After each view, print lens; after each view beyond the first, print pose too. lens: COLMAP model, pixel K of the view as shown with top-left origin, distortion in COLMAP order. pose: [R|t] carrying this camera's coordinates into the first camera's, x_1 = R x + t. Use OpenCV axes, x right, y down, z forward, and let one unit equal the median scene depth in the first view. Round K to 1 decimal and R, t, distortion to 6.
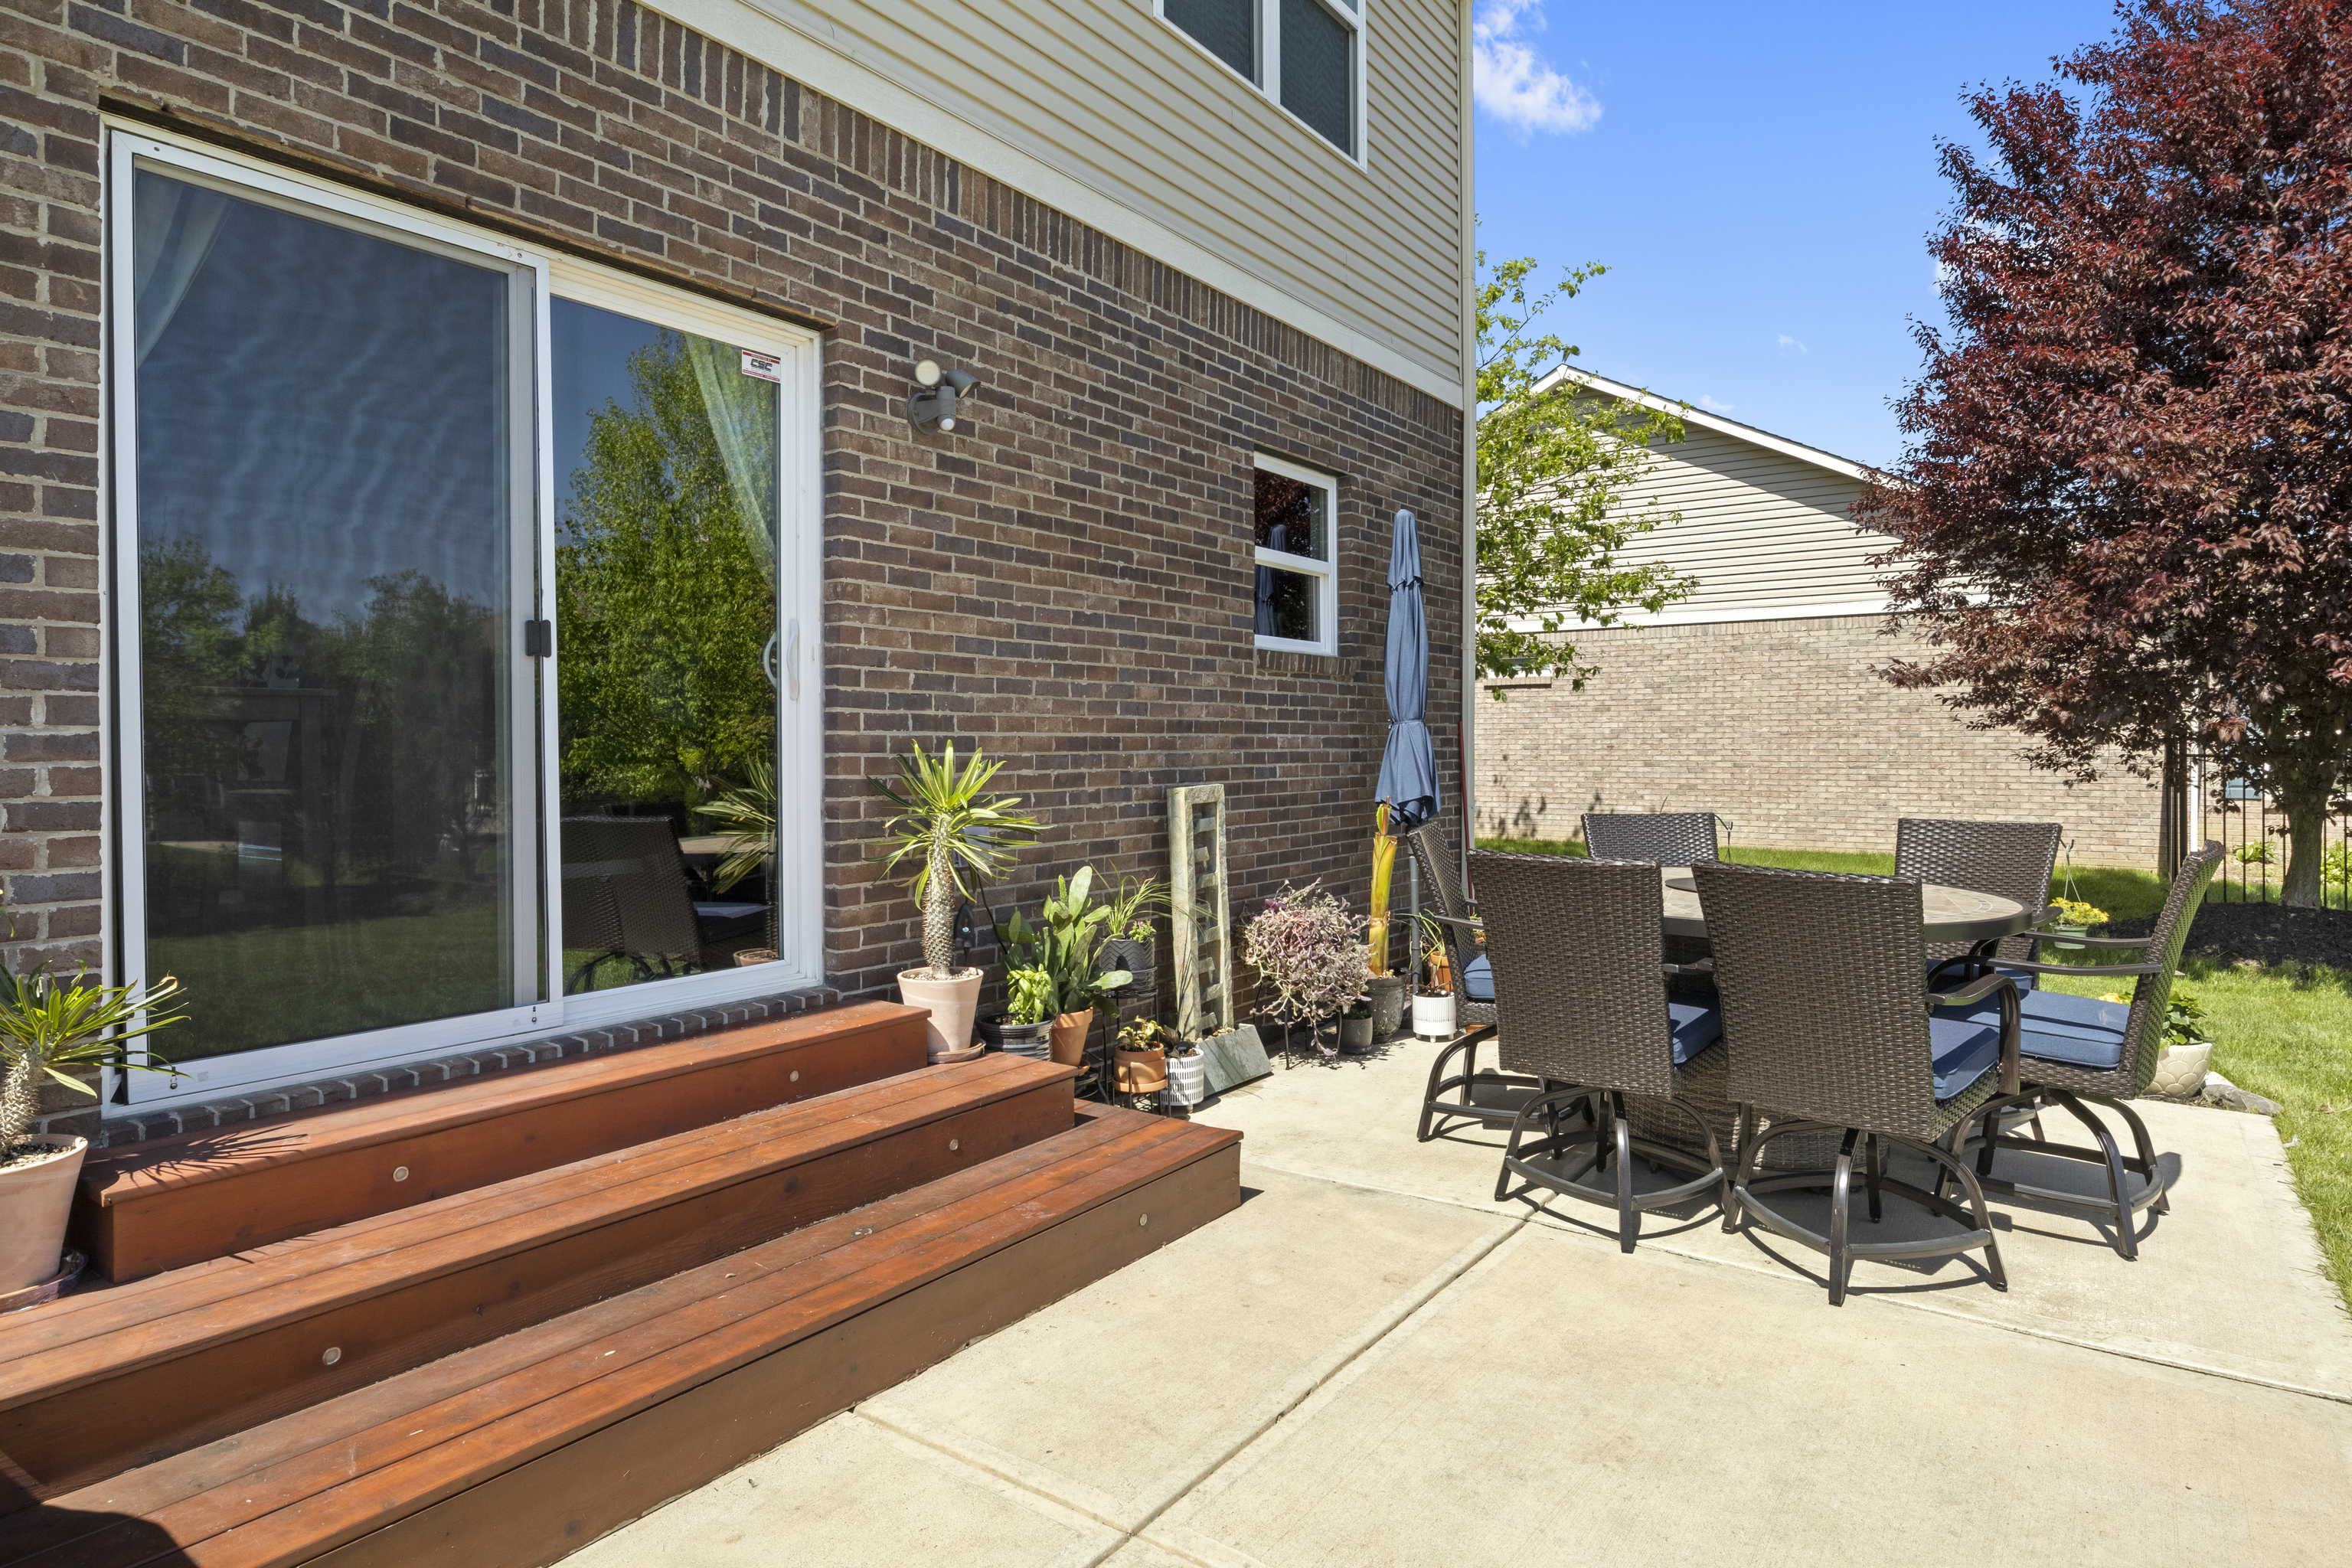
lens RADIAL K [[1348.5, 0, 1174.4], [0, 1348.5, 750.7], [0, 0, 1]] dist [0.002826, 0.000495]
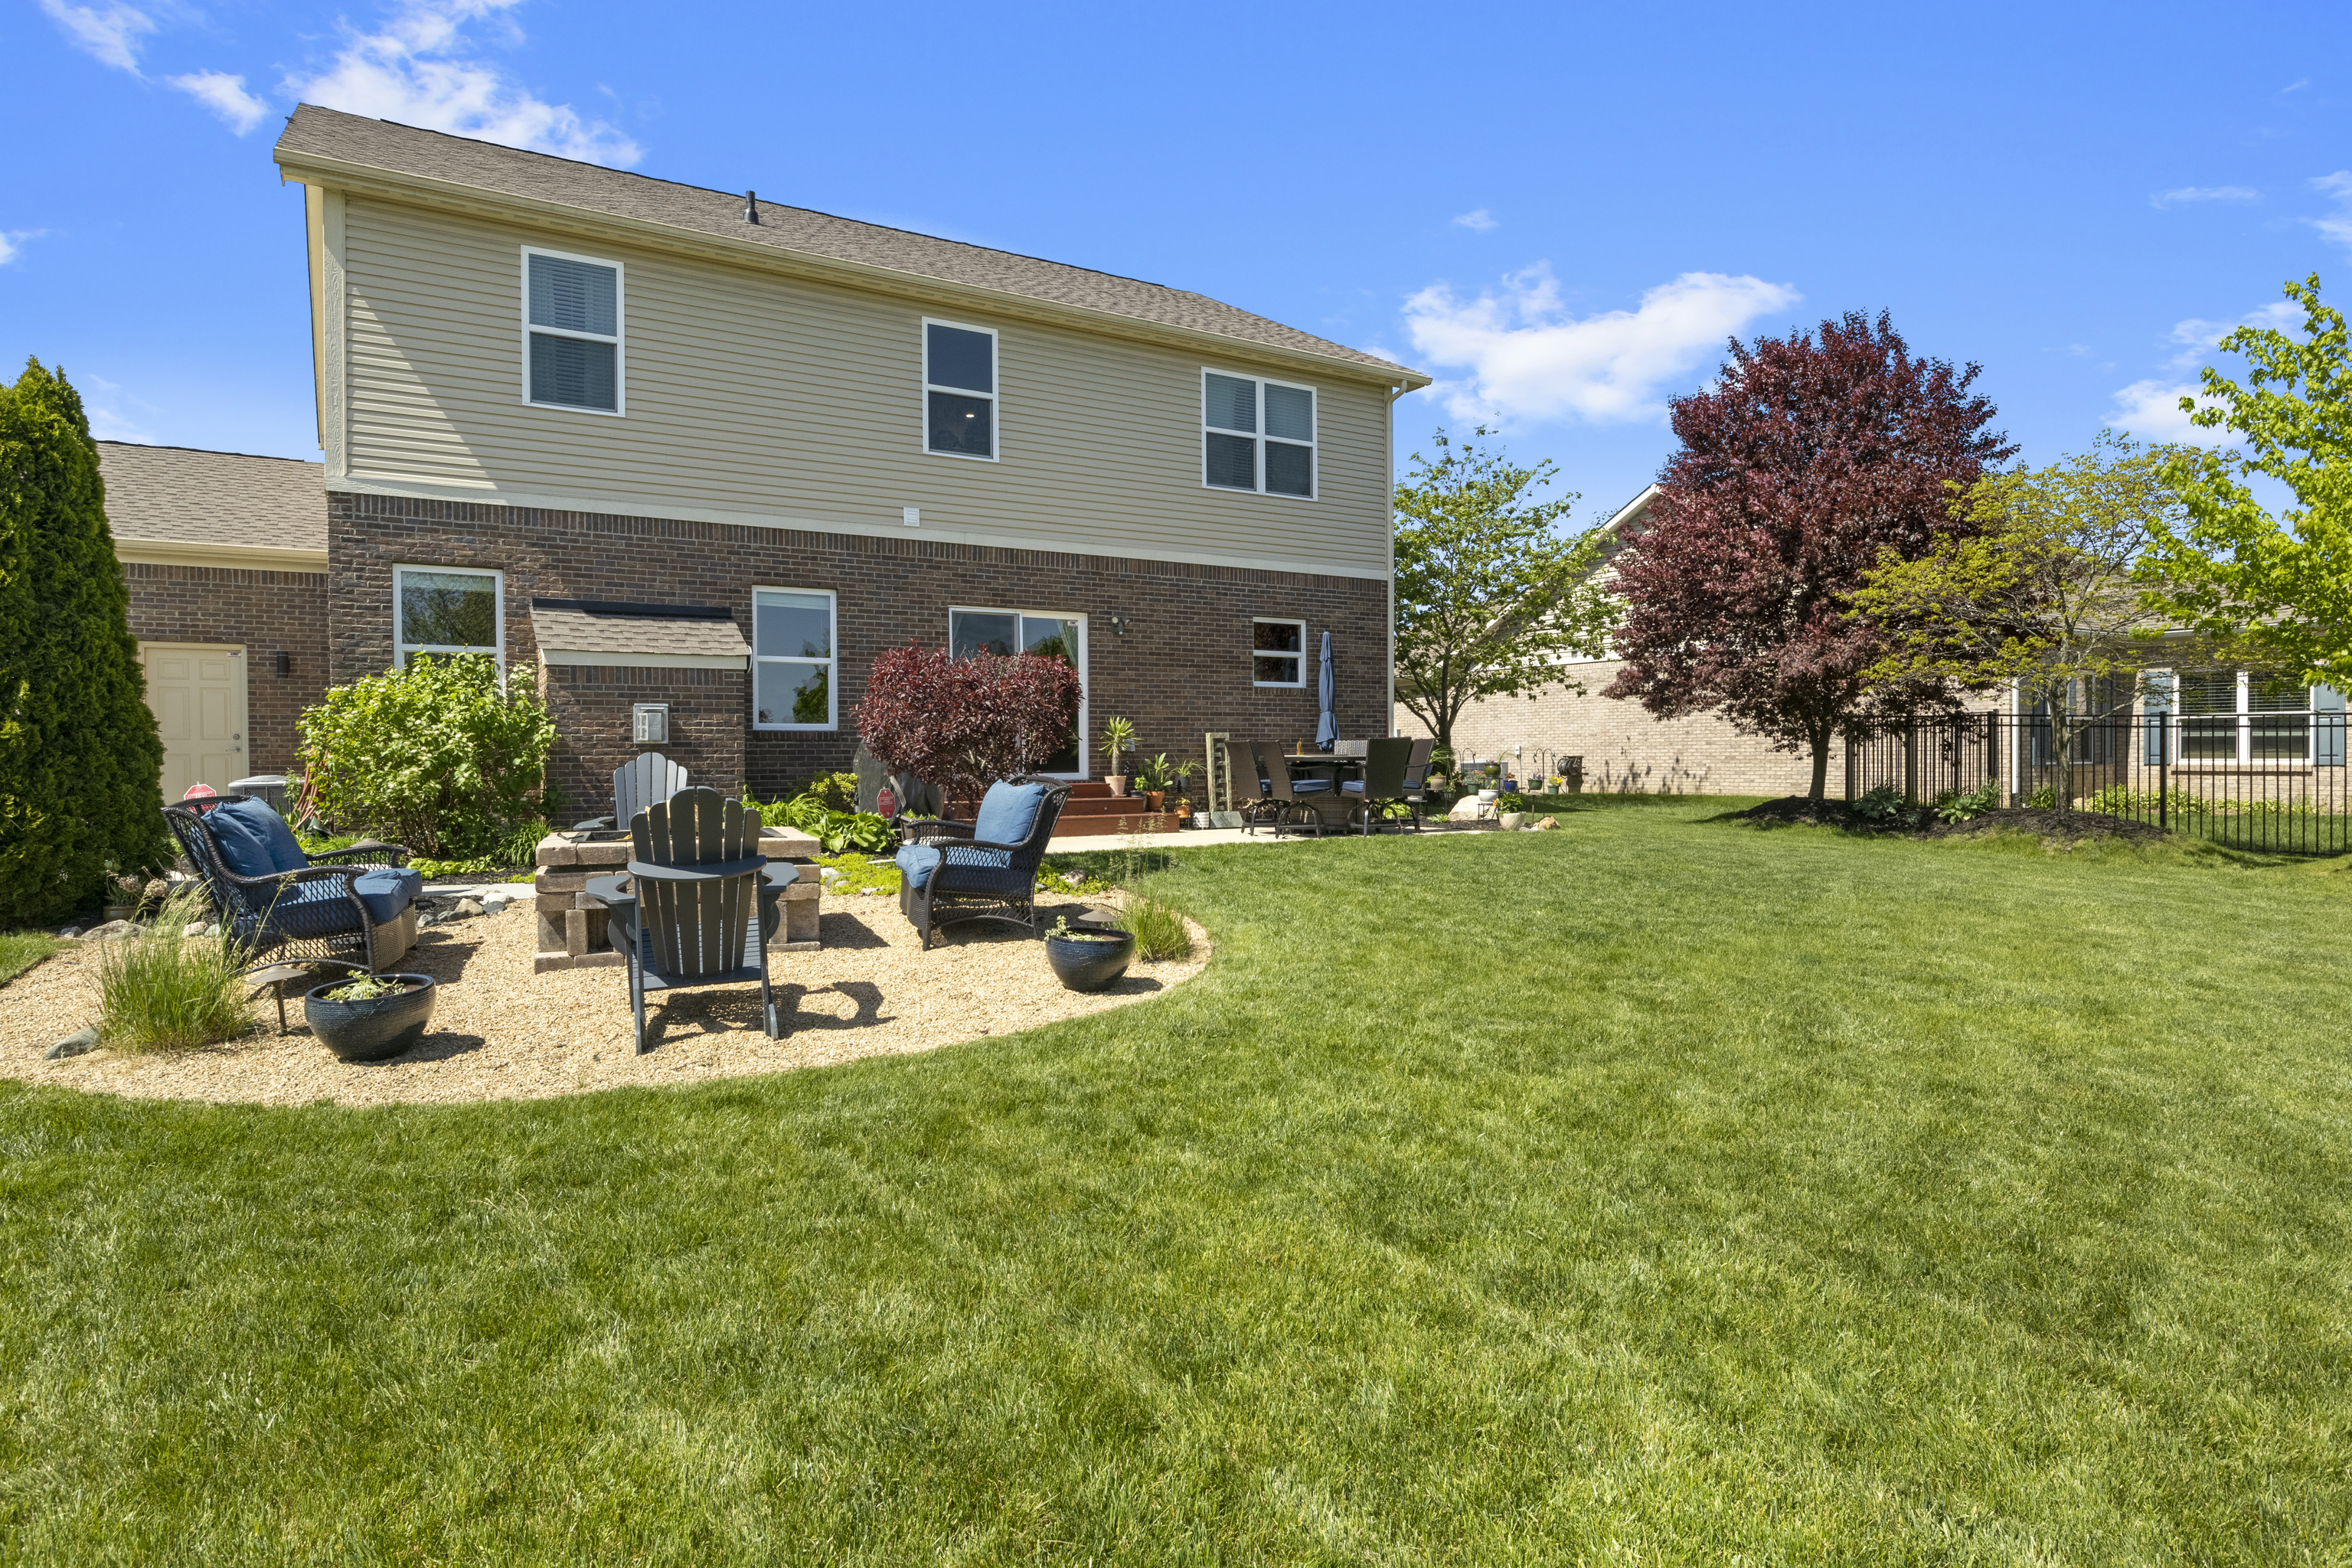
lens RADIAL K [[1328.5, 0, 1176.0], [0, 1328.5, 784.0], [0, 0, 1]] dist [-0.002795, -0.001511]
pose [[0.921952, 0.011219, -0.387141, 1.141188], [-0.002487, 0.999731, 0.023050, 0.075414], [0.387295, -0.020288, 0.921733, -1.911506]]
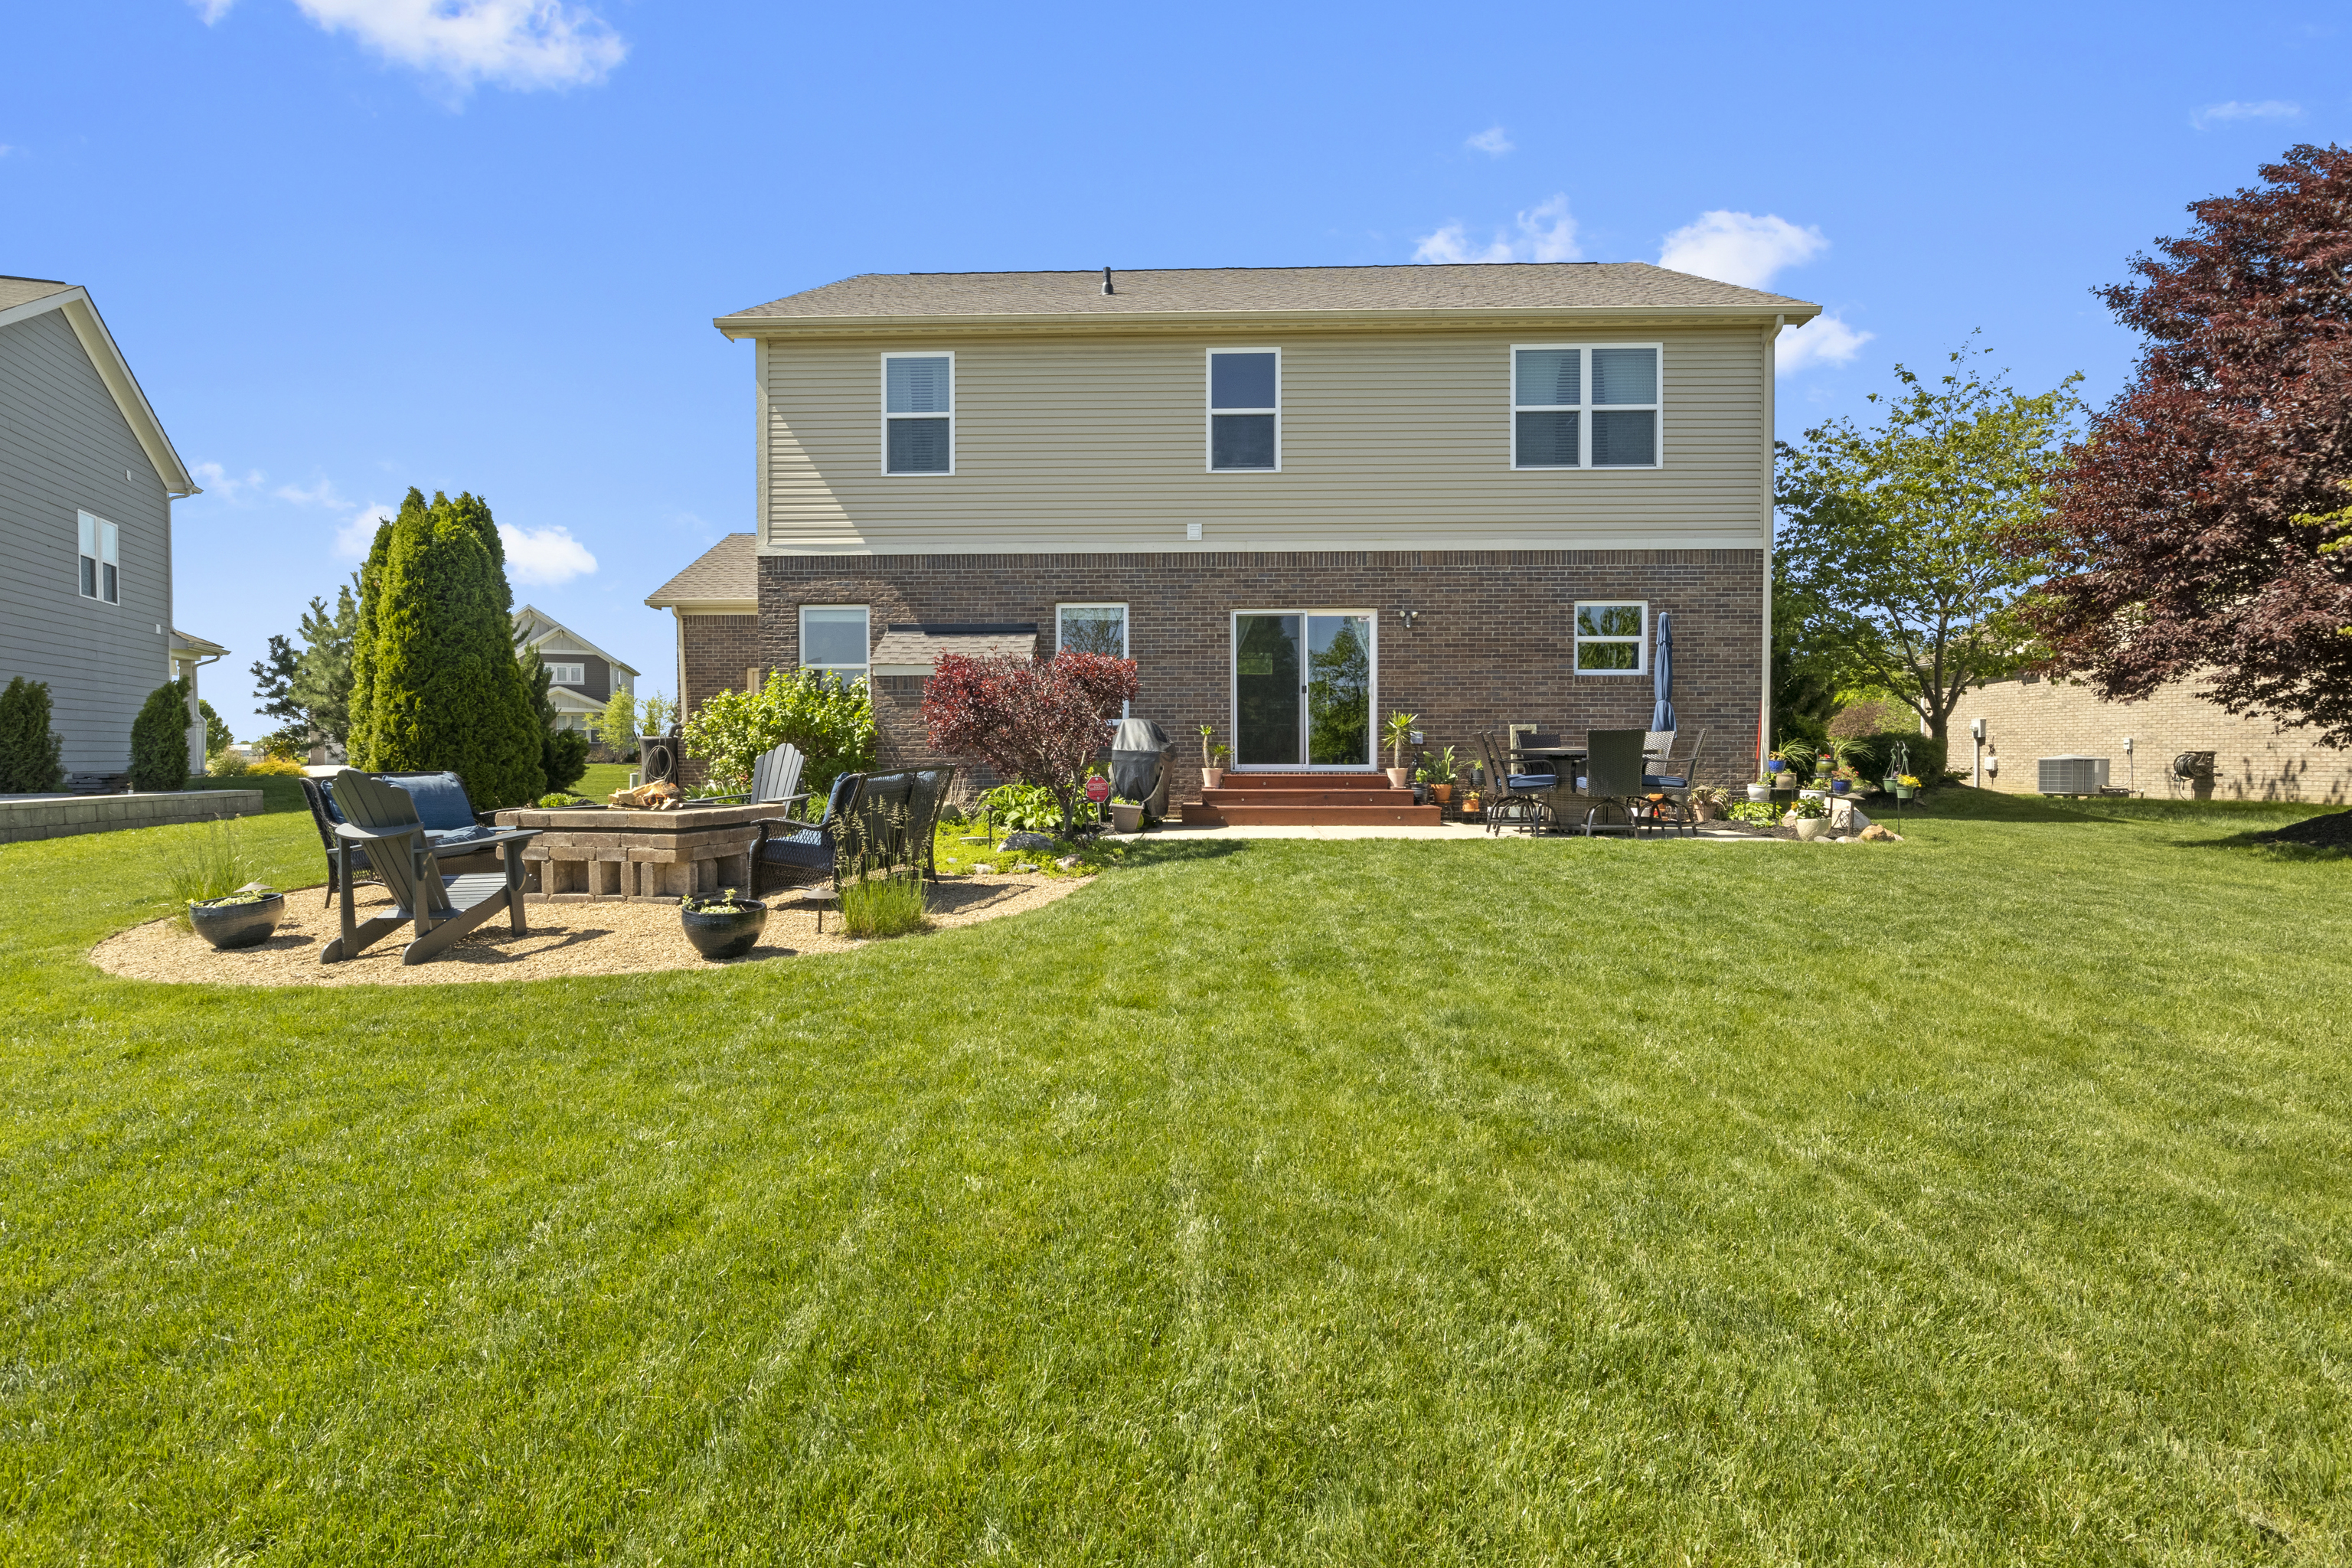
lens RADIAL K [[1151.9, 0, 1176.0], [0, 1151.9, 784.0], [0, 0, 1]] dist [-0.006328, -0.002707]
pose [[0.546892, 0.030903, -0.836633, 1.770134], [-0.004966, 0.999421, 0.033670, 0.076877], [0.837188, -0.014260, 0.546729, -1.064746]]
